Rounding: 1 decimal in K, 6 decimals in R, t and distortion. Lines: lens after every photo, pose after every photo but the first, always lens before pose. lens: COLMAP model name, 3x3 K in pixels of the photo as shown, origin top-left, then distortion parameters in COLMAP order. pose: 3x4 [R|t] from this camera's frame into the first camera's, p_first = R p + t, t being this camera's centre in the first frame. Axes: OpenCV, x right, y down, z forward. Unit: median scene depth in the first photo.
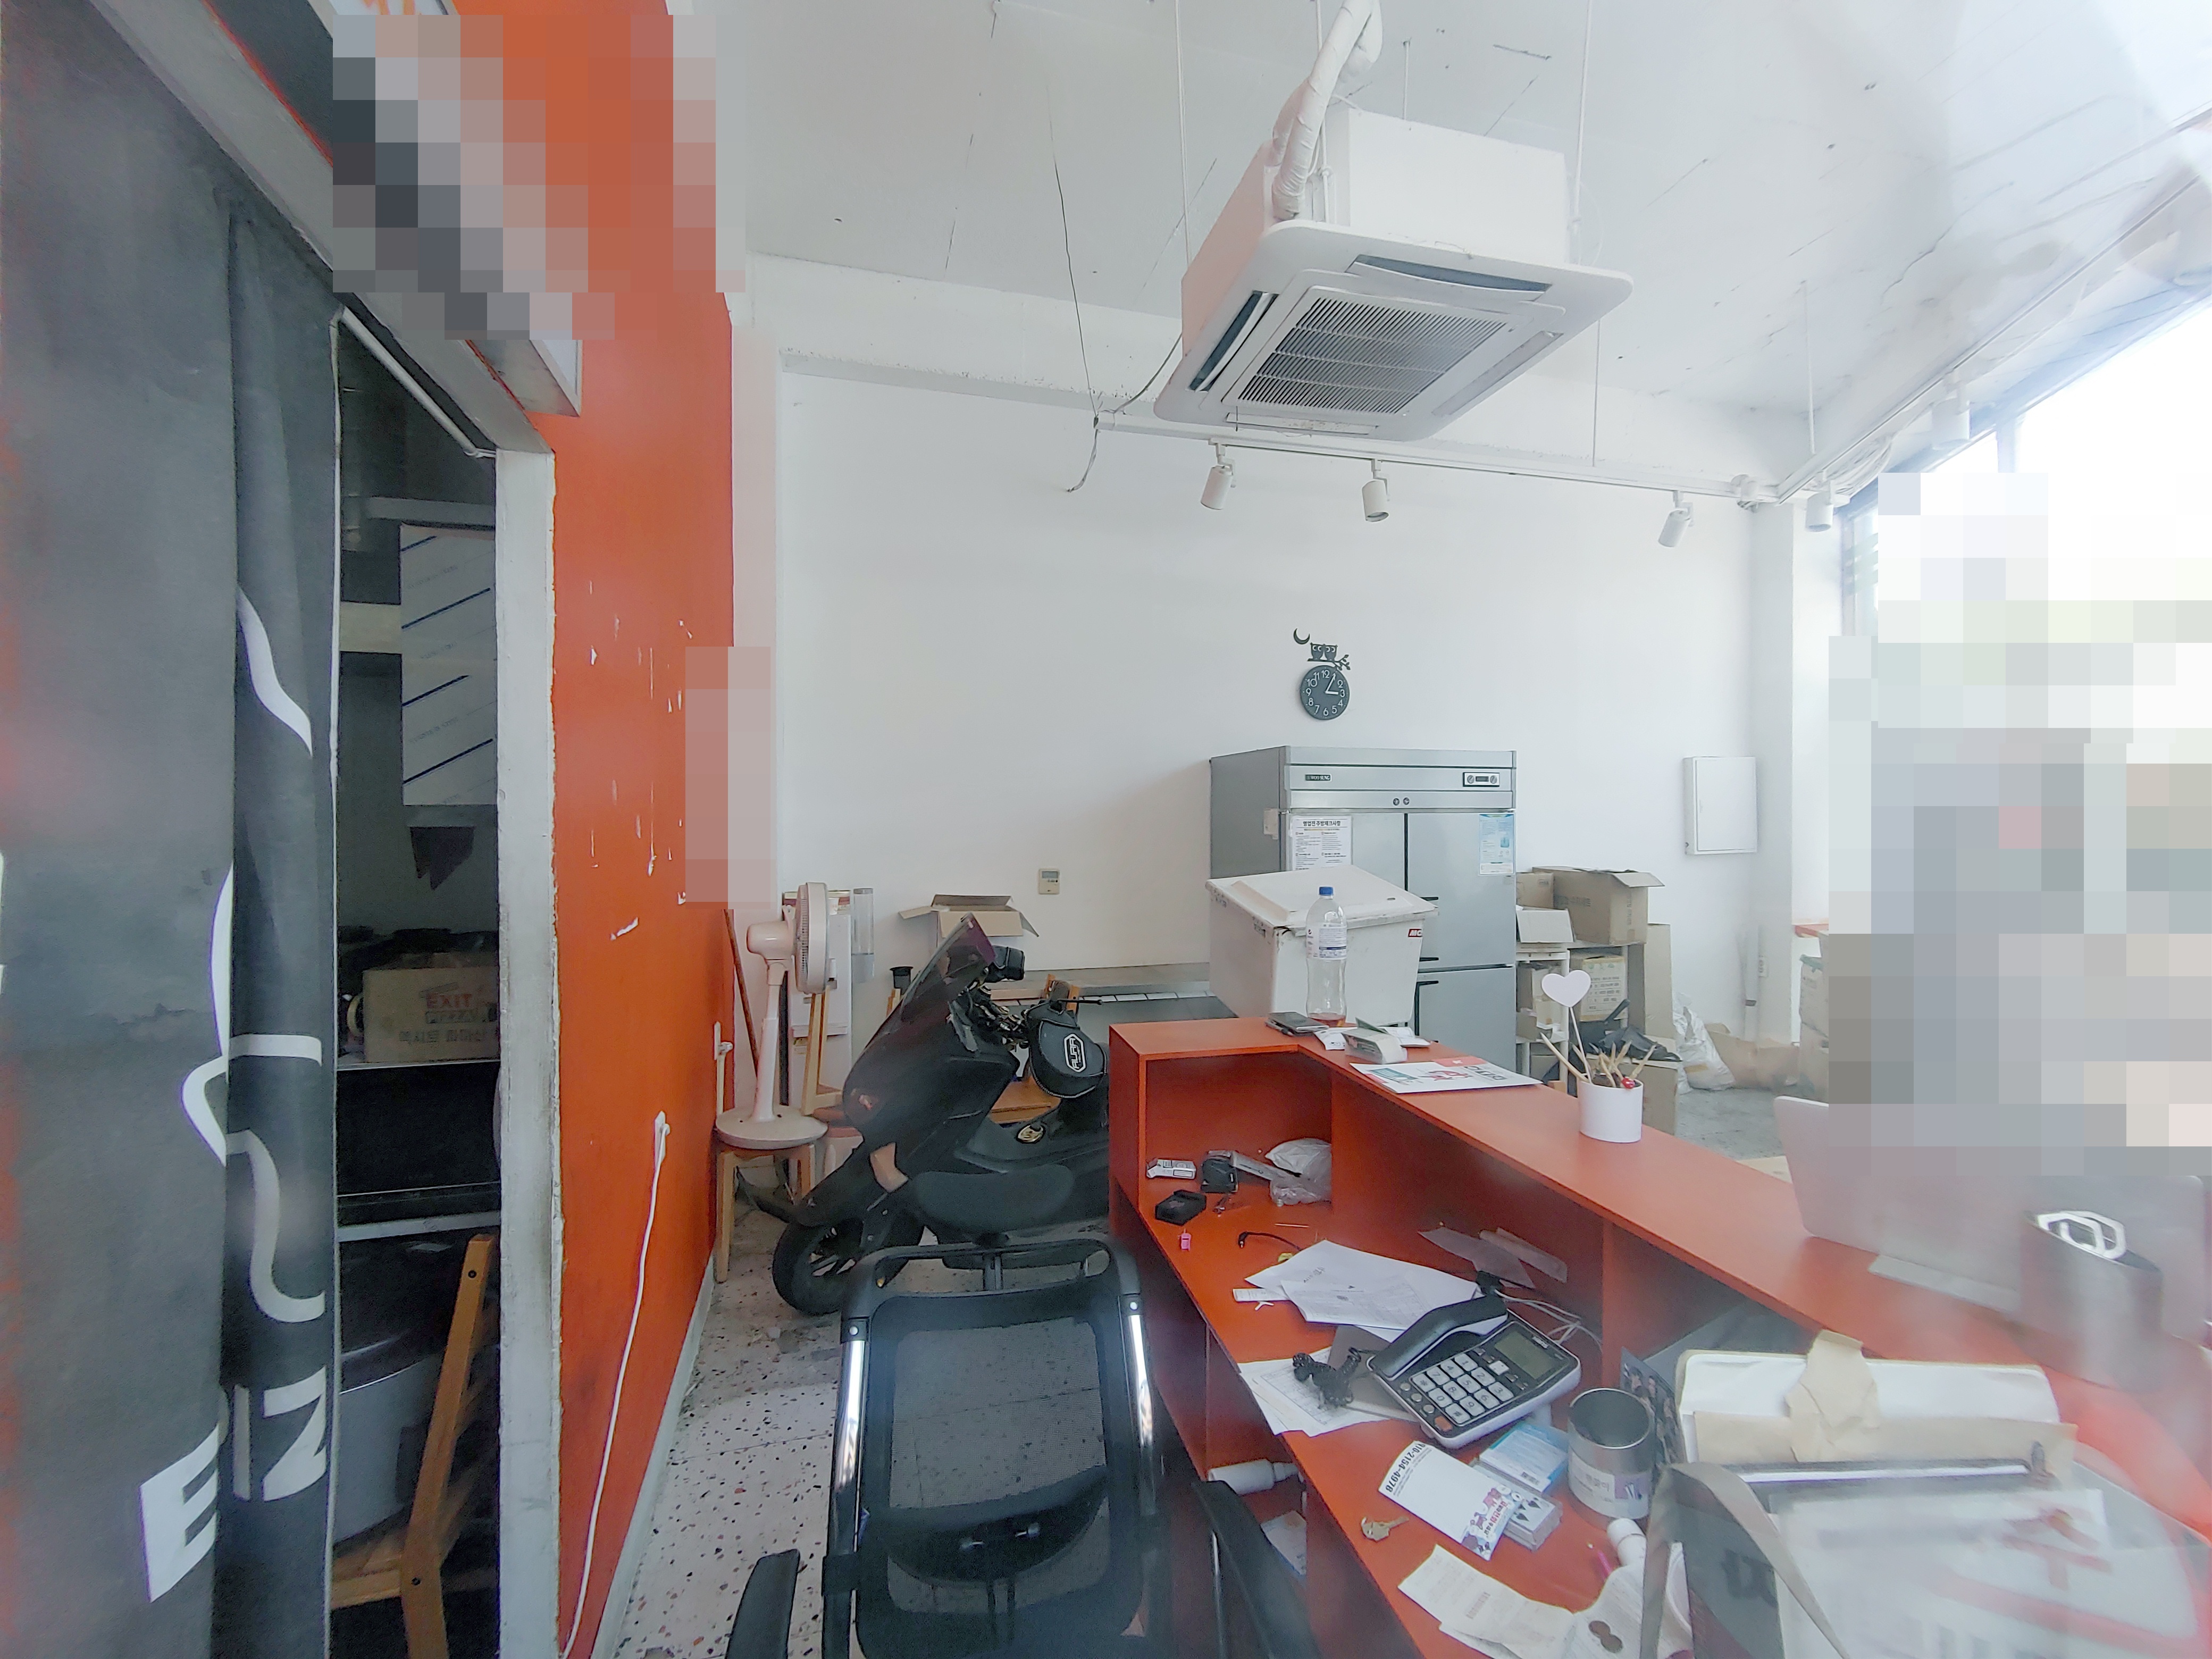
lens RADIAL K [[937.2, 0, 1106.0], [0, 937.2, 829.5], [0, 0, 1]] dist [0.001720, 0.000222]
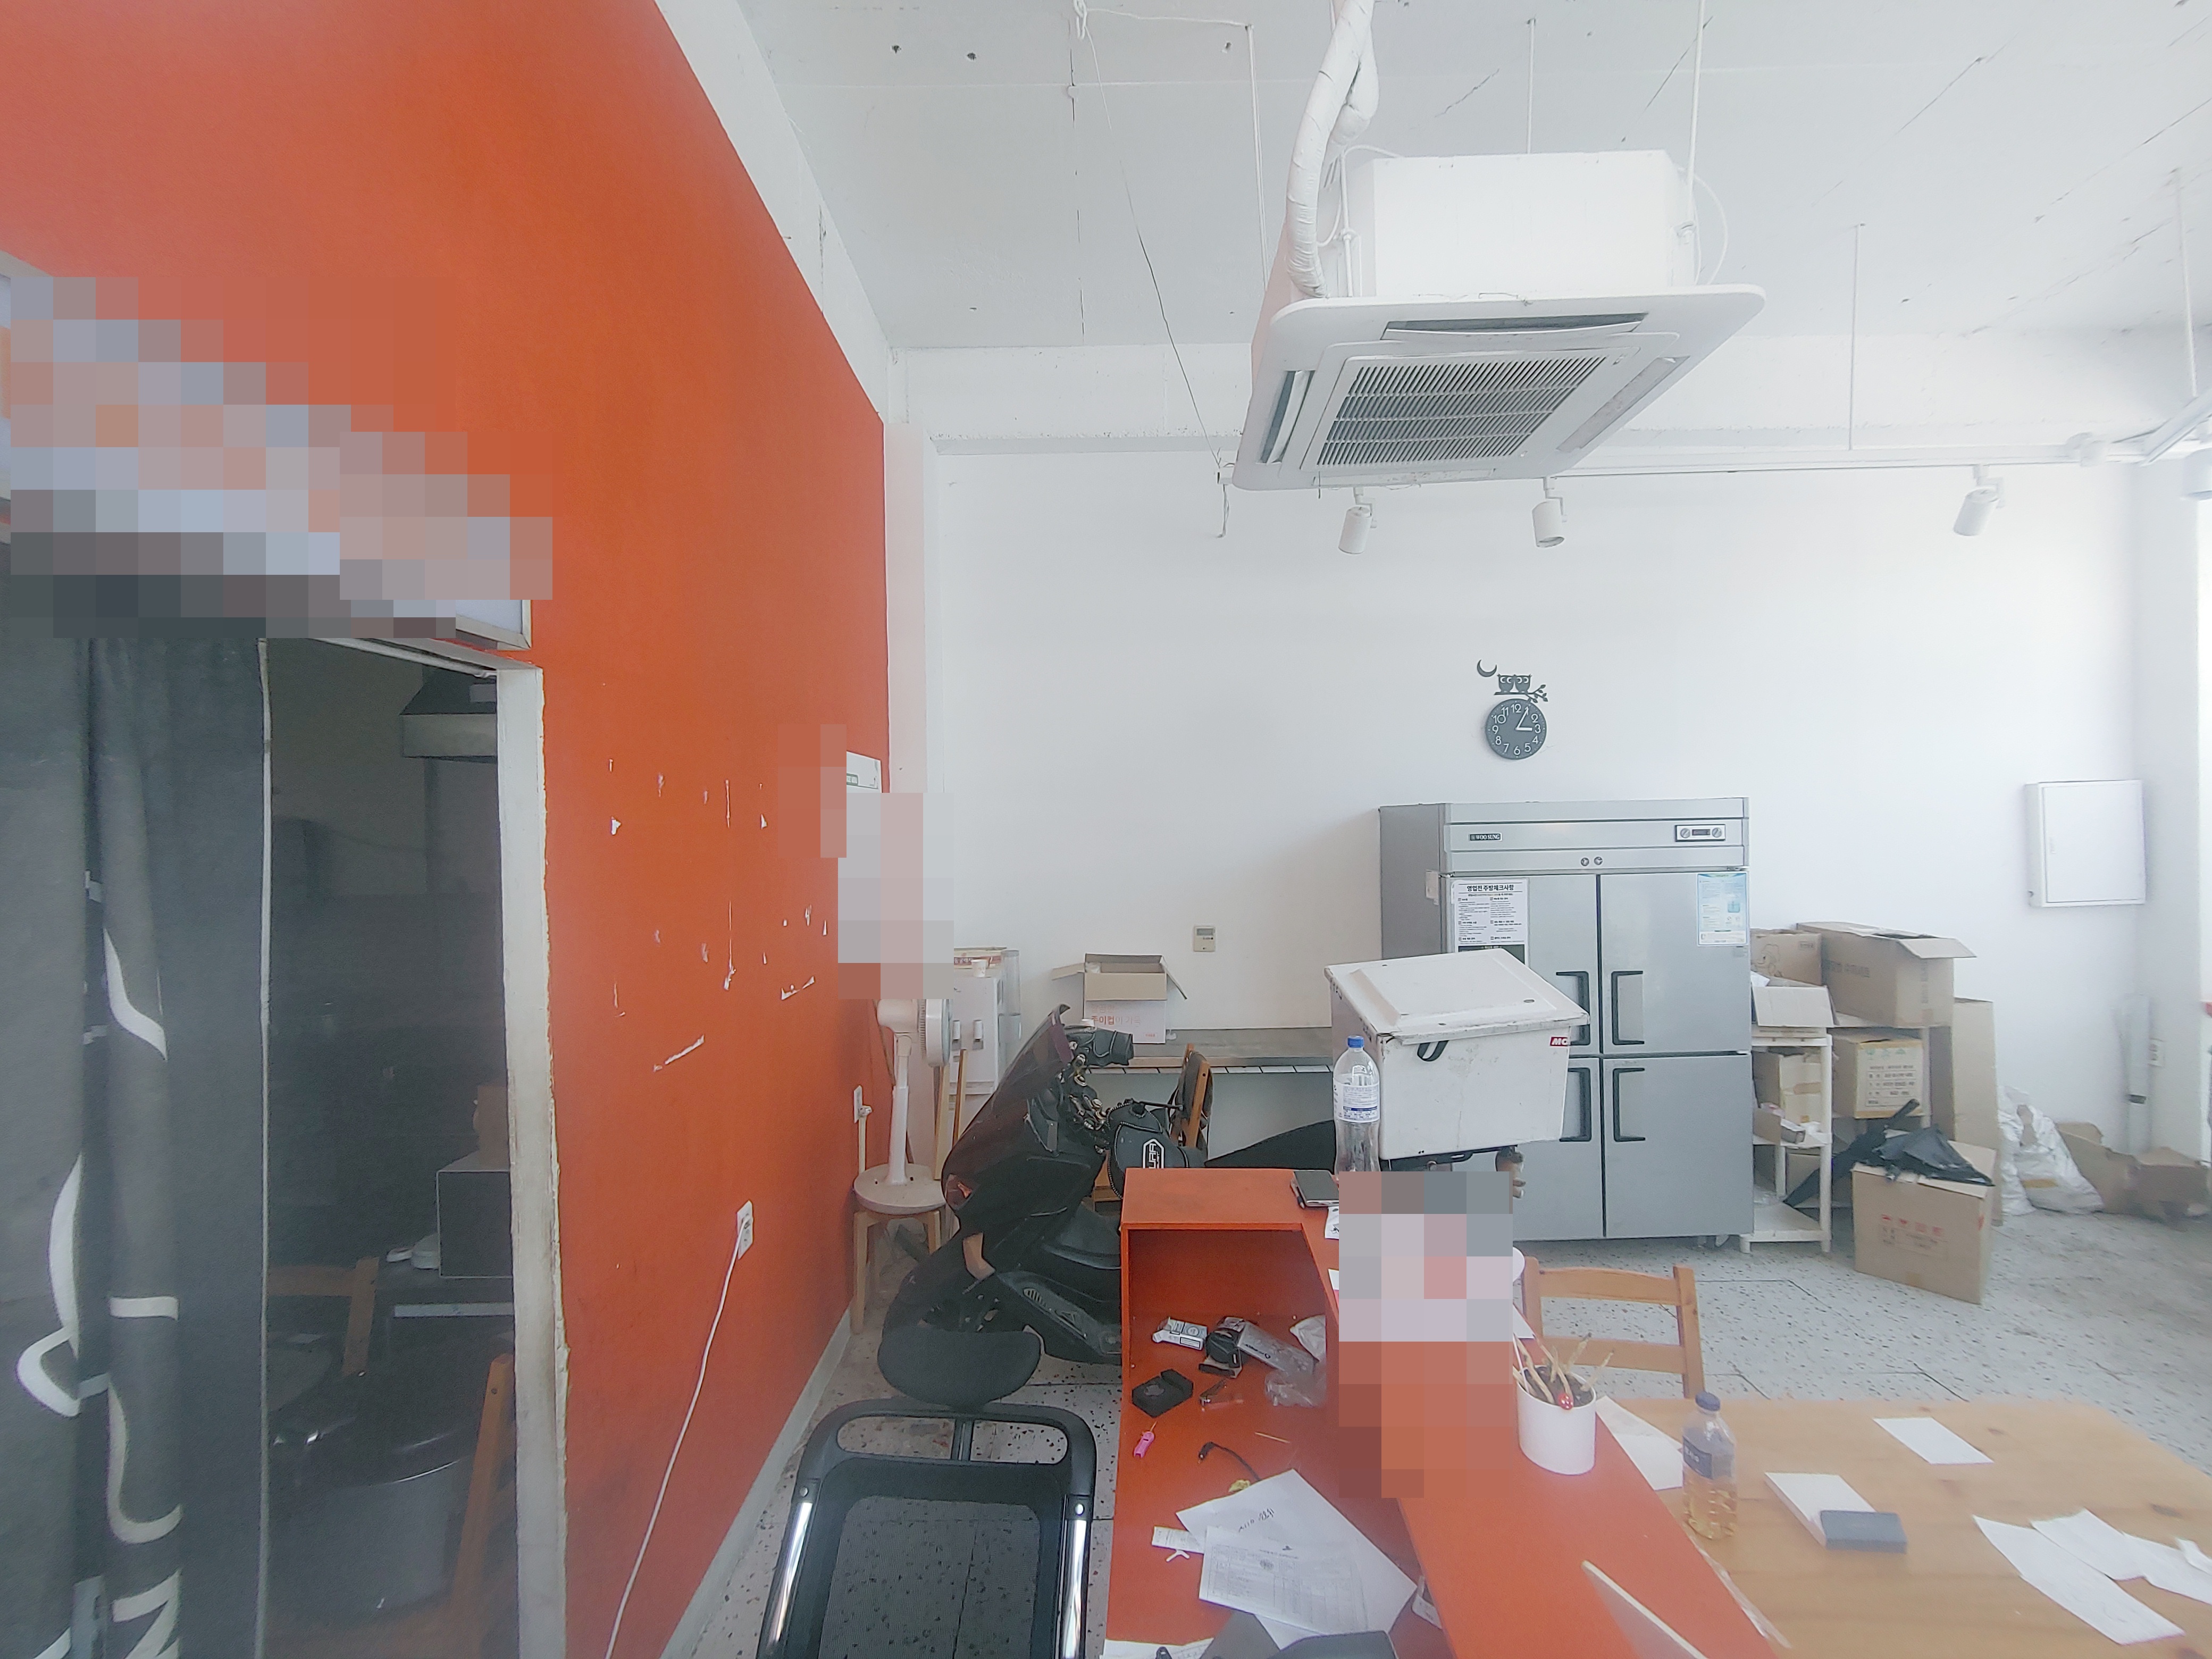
lens RADIAL K [[937.2, 0, 1106.0], [0, 937.2, 829.5], [0, 0, 1]] dist [0.001720, 0.000222]
pose [[0.961501, -0.011559, -0.274557, 0.158242], [0.012652, 0.999918, 0.002214, -0.088679], [0.274509, -0.005602, 0.961568, 0.047961]]
